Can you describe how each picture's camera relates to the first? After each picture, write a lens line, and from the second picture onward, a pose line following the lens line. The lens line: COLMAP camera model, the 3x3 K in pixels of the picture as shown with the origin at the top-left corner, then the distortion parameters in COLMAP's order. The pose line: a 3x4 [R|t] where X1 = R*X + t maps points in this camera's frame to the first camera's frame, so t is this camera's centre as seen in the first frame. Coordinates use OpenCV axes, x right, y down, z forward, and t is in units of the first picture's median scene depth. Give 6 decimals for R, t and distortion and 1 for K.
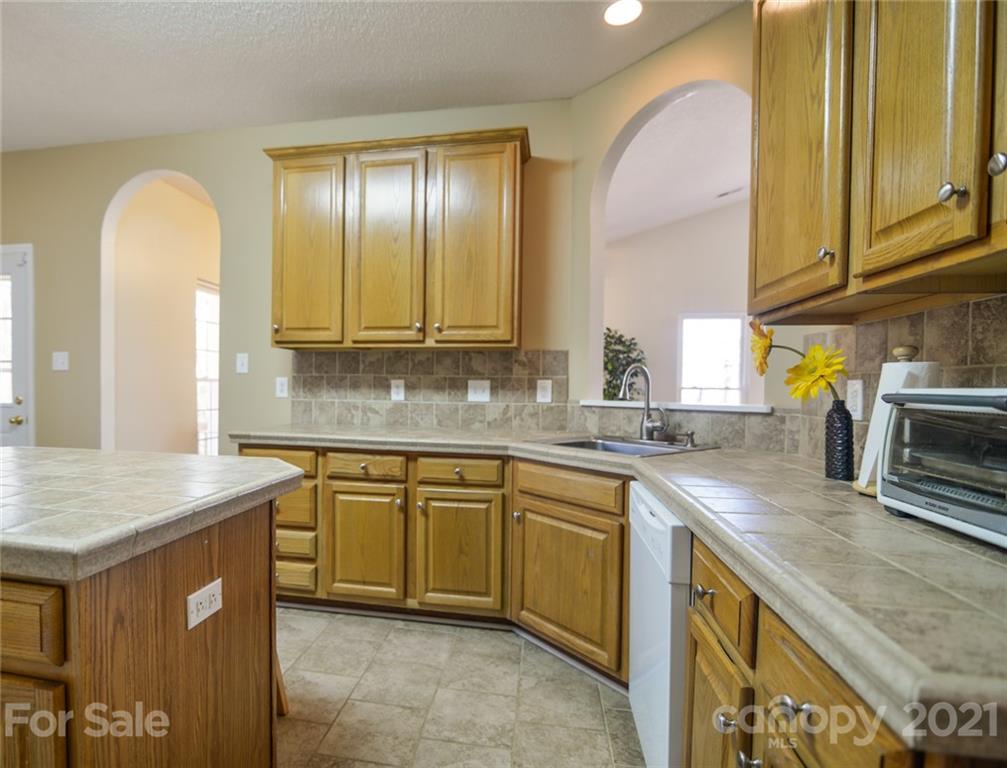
lens RADIAL K [[532.2, 0, 440.5], [0, 532.2, 401.6], [0, 0, 1]] dist [-0.021207, -0.000031]
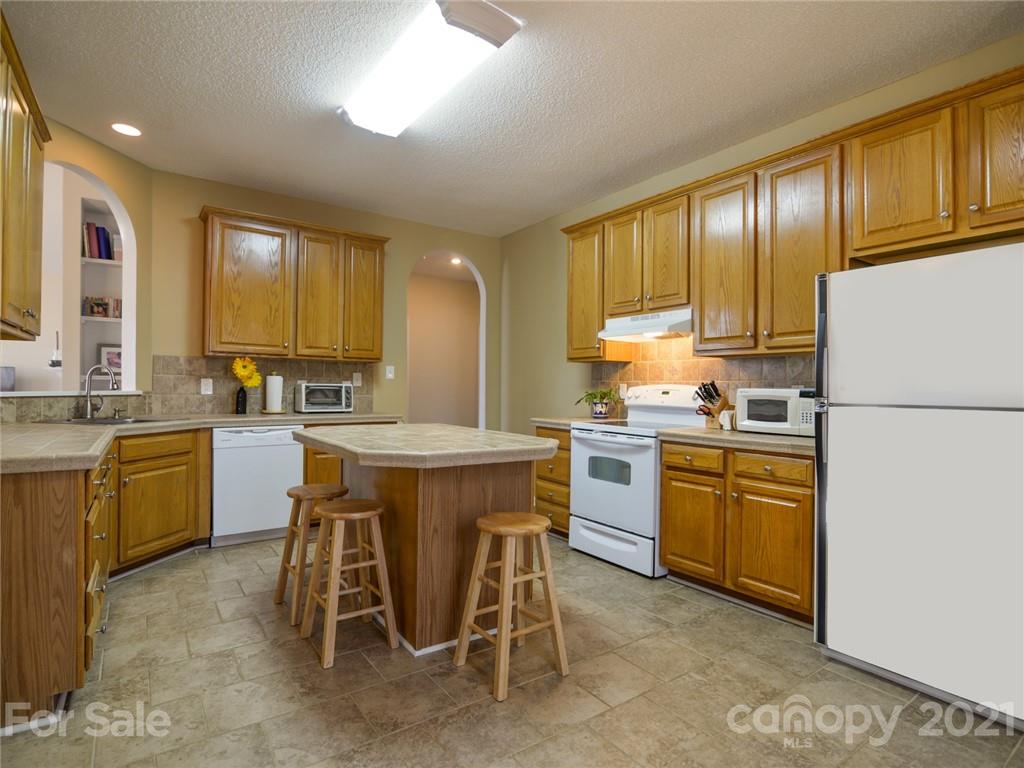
lens RADIAL K [[536.4, 0, 508.0], [0, 536.4, 389.4], [0, 0, 1]] dist [-0.020078, 0.000058]
pose [[-0.718959, -0.024745, 0.694612, -1.107413], [-0.002633, 0.999456, 0.032879, -0.042199], [-0.695047, 0.021810, -0.718633, 0.995114]]
